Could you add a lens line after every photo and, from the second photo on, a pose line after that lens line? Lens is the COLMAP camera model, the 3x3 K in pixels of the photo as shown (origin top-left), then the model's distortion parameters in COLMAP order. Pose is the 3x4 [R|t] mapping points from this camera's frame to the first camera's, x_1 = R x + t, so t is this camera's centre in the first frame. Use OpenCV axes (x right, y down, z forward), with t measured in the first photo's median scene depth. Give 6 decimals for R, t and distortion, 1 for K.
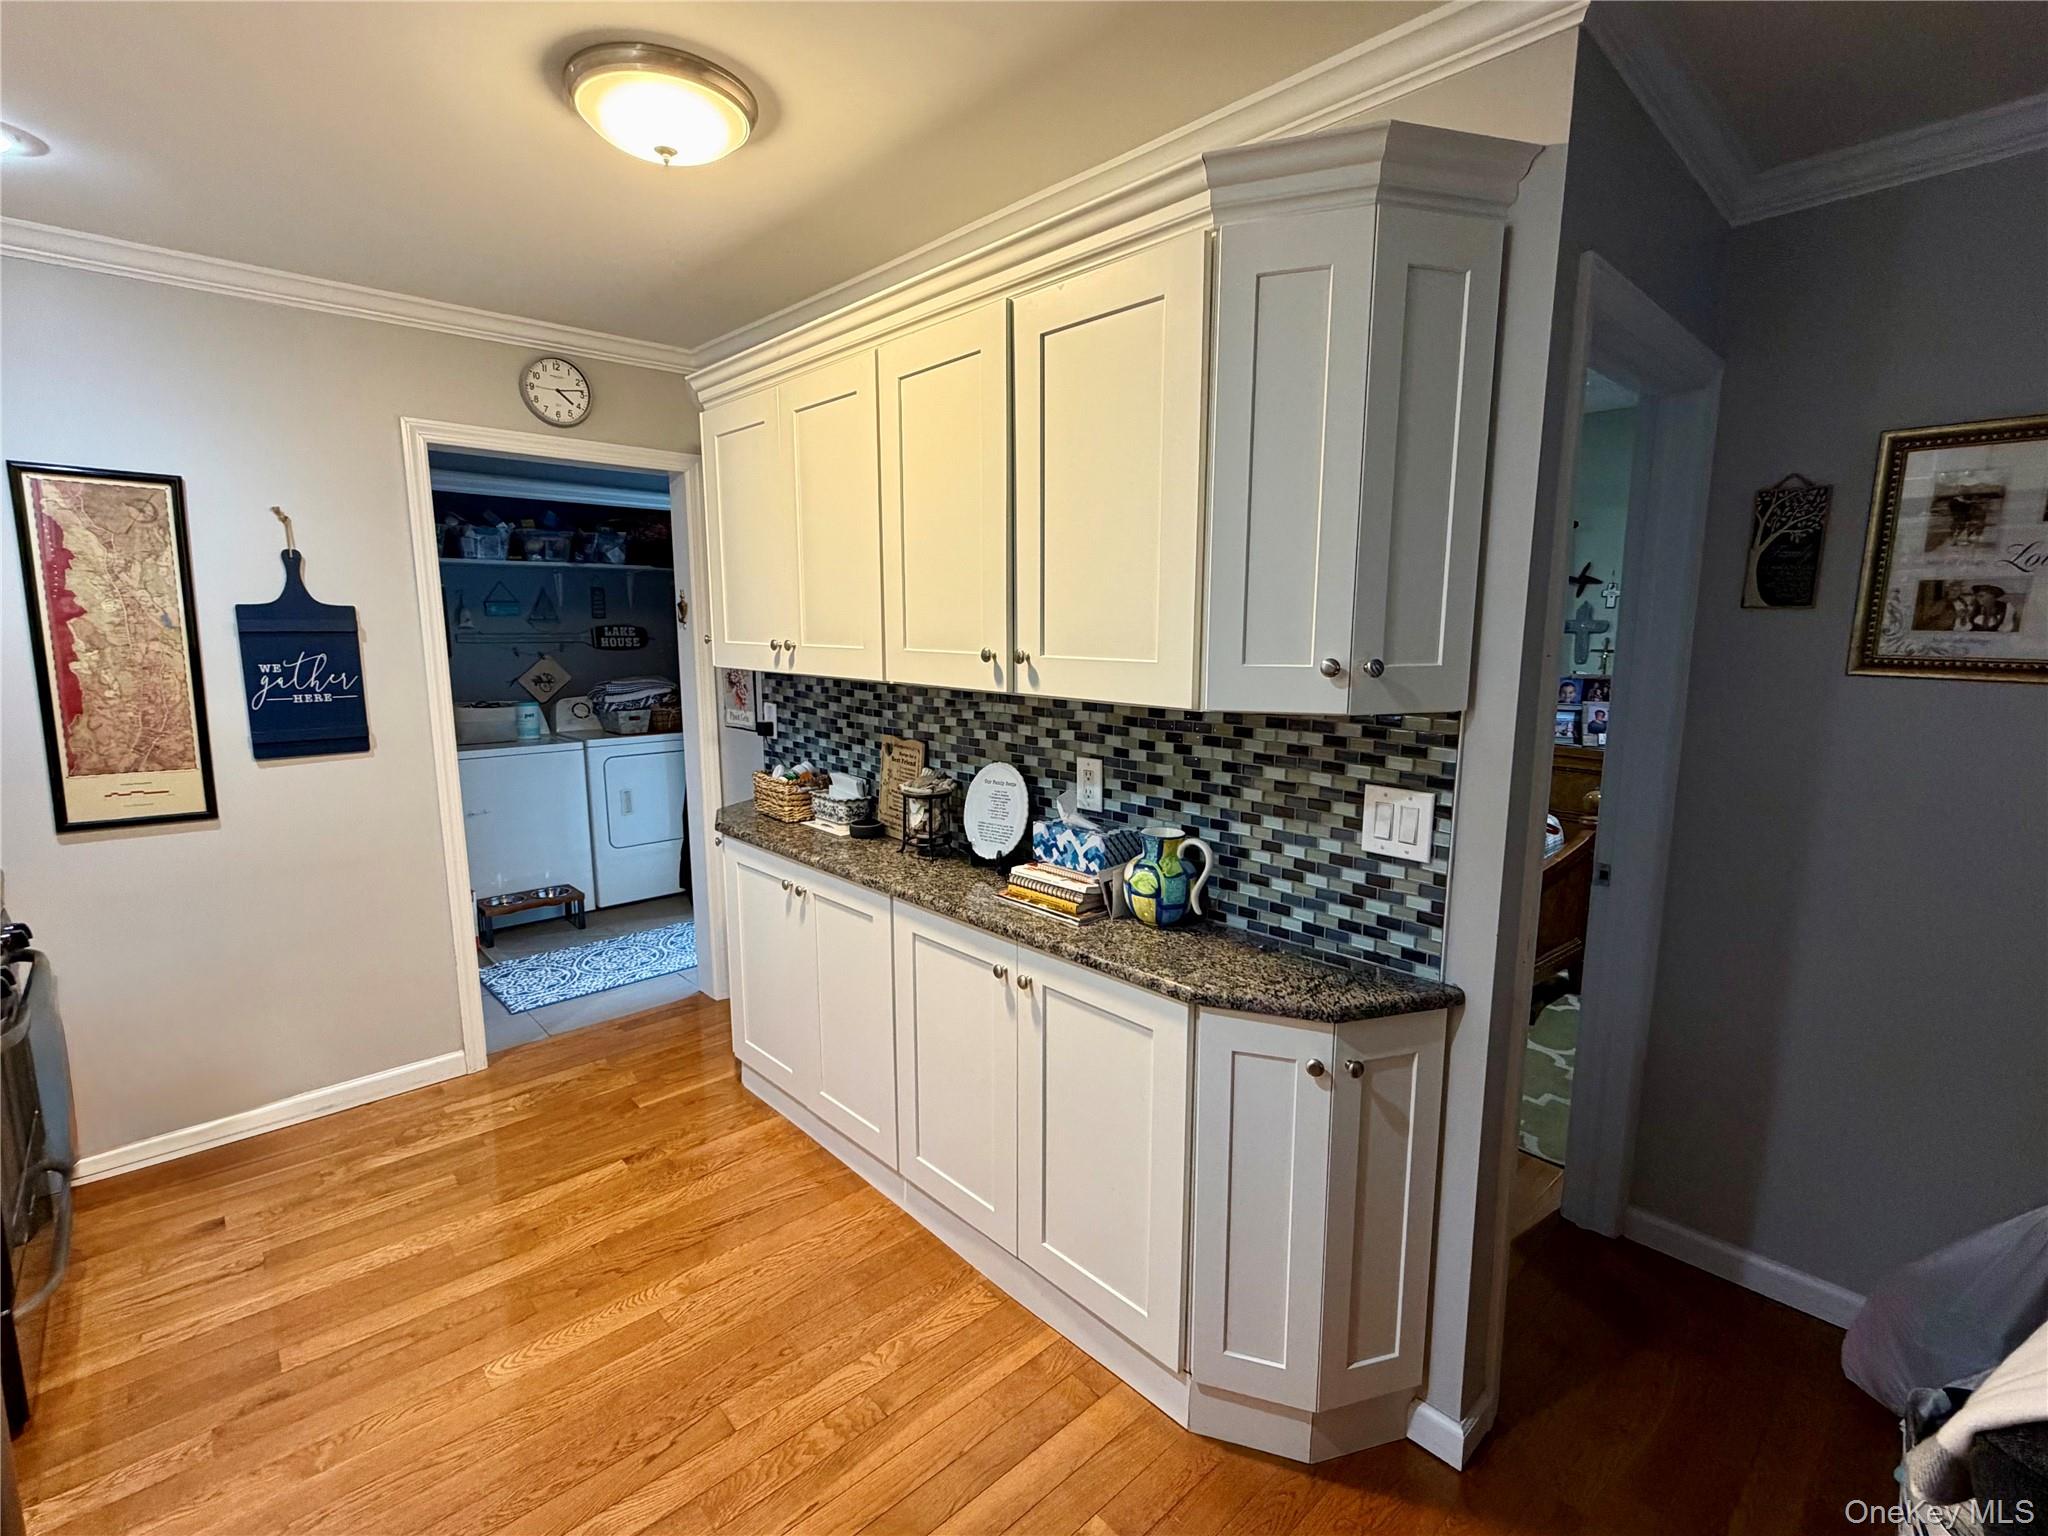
lens RADIAL K [[943.1, 0, 1014.0], [0, 943.1, 776.5], [0, 0, 1]] dist [-0.001318, -0.000615]
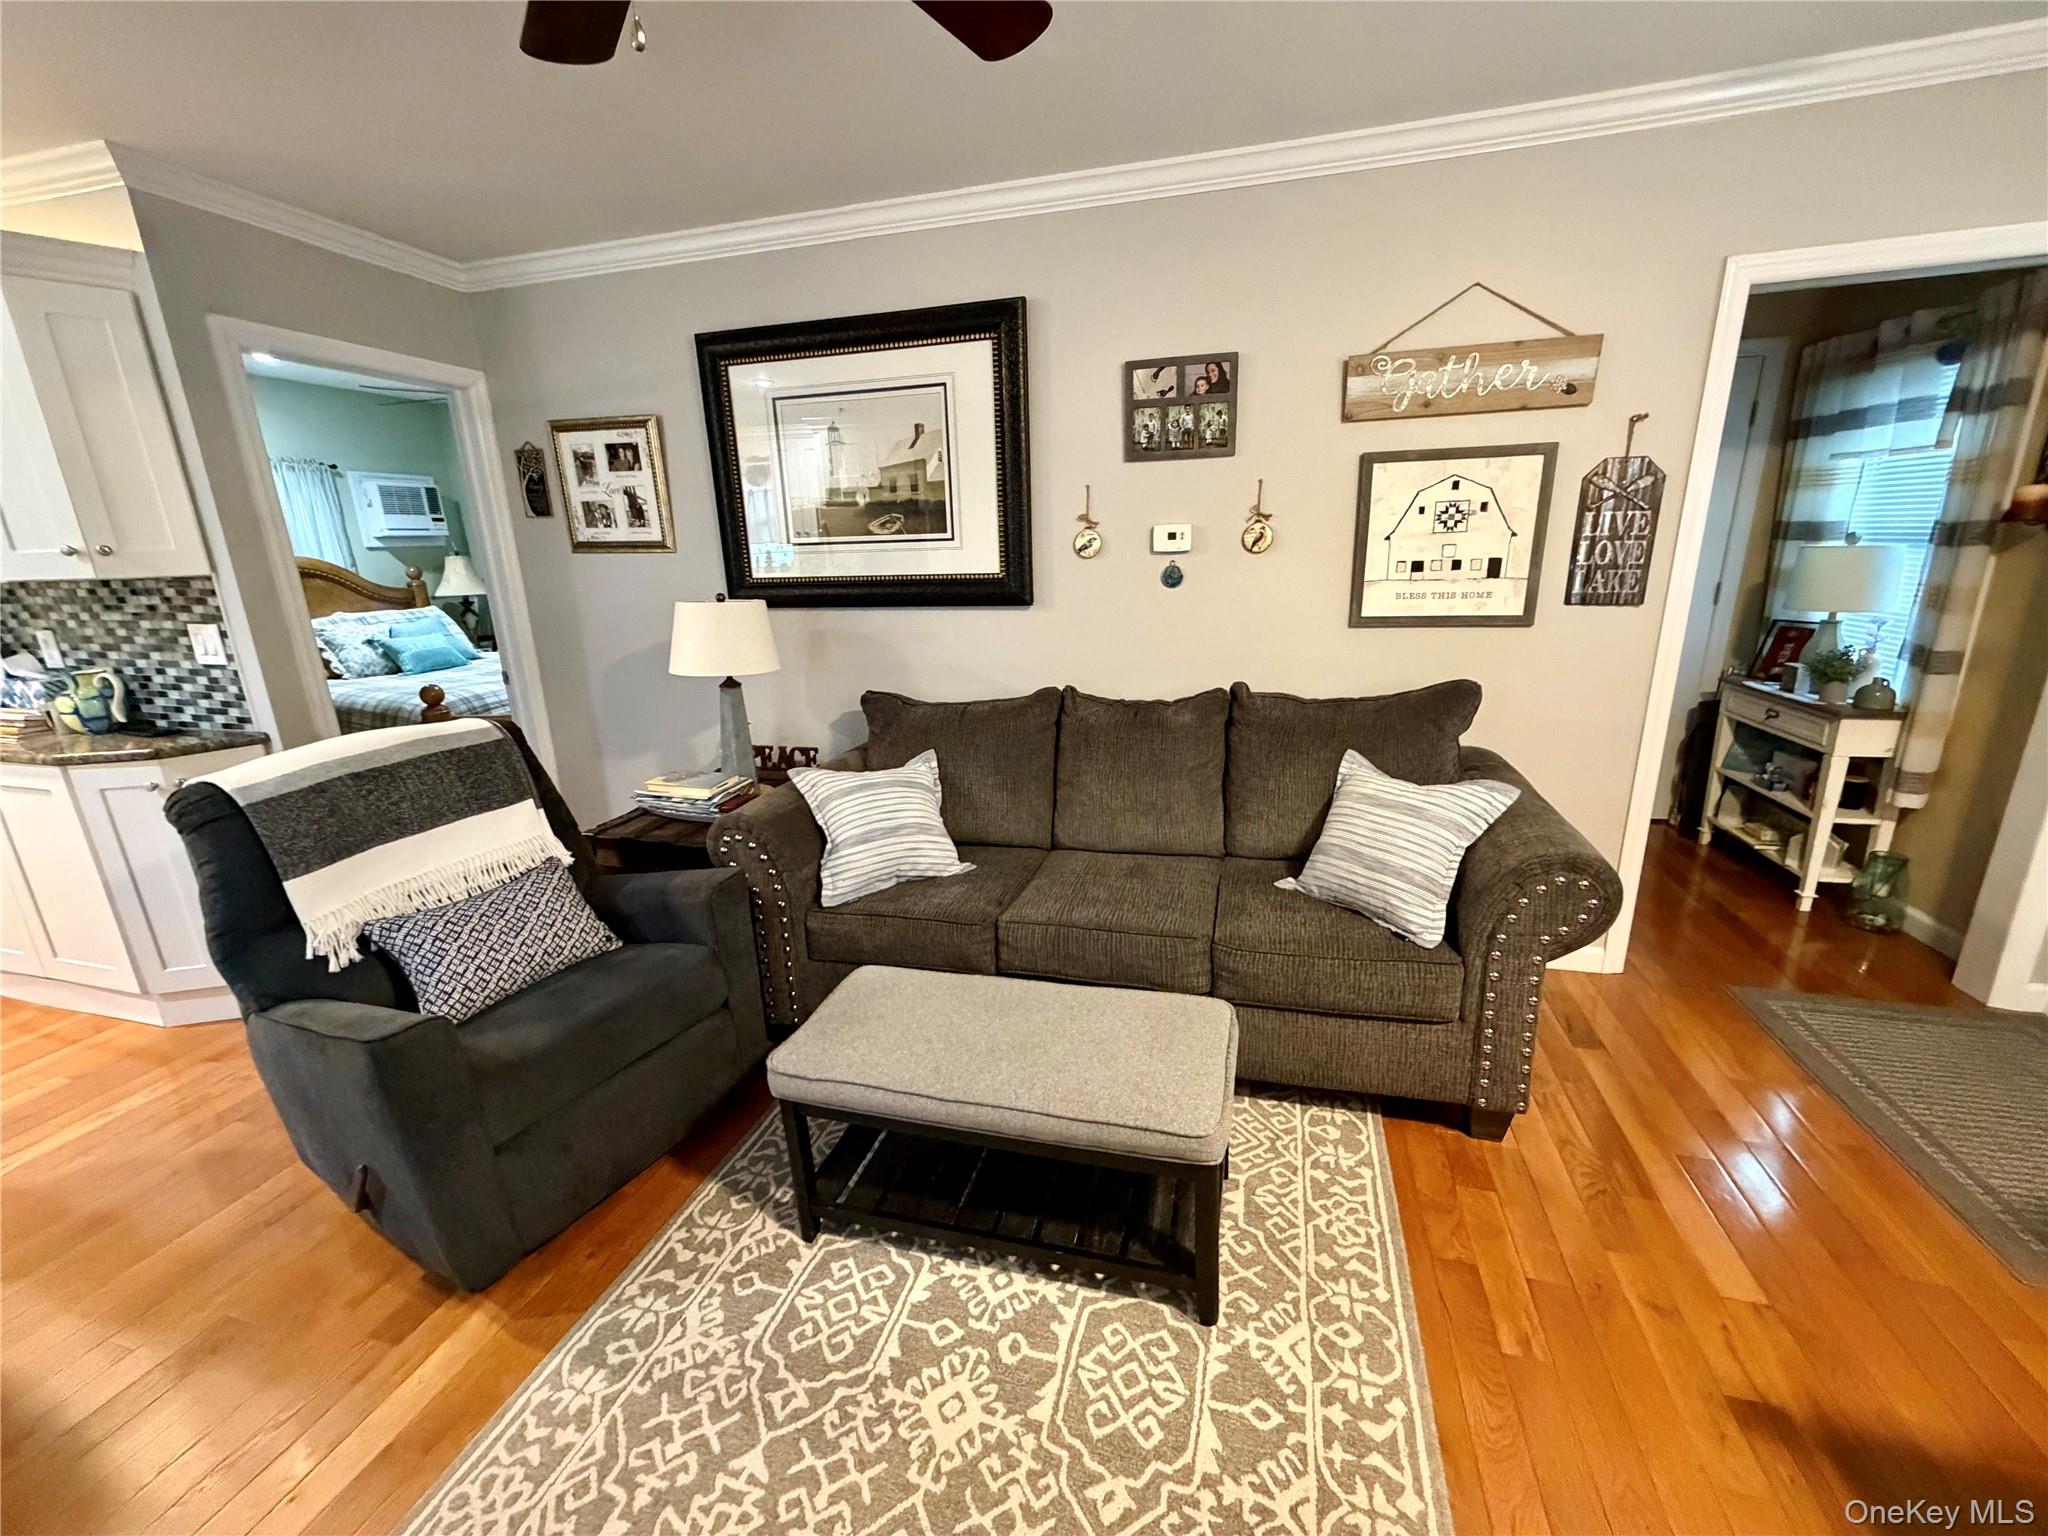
lens RADIAL K [[816.8, 0, 1030.4], [0, 816.8, 769.1], [0, 0, 1]] dist [-0.001698, -0.000265]
pose [[0.845407, -0.161819, 0.509021, 0.778782], [0.107481, 0.985048, 0.134640, 0.207127], [-0.523197, -0.059115, 0.850159, -0.941363]]
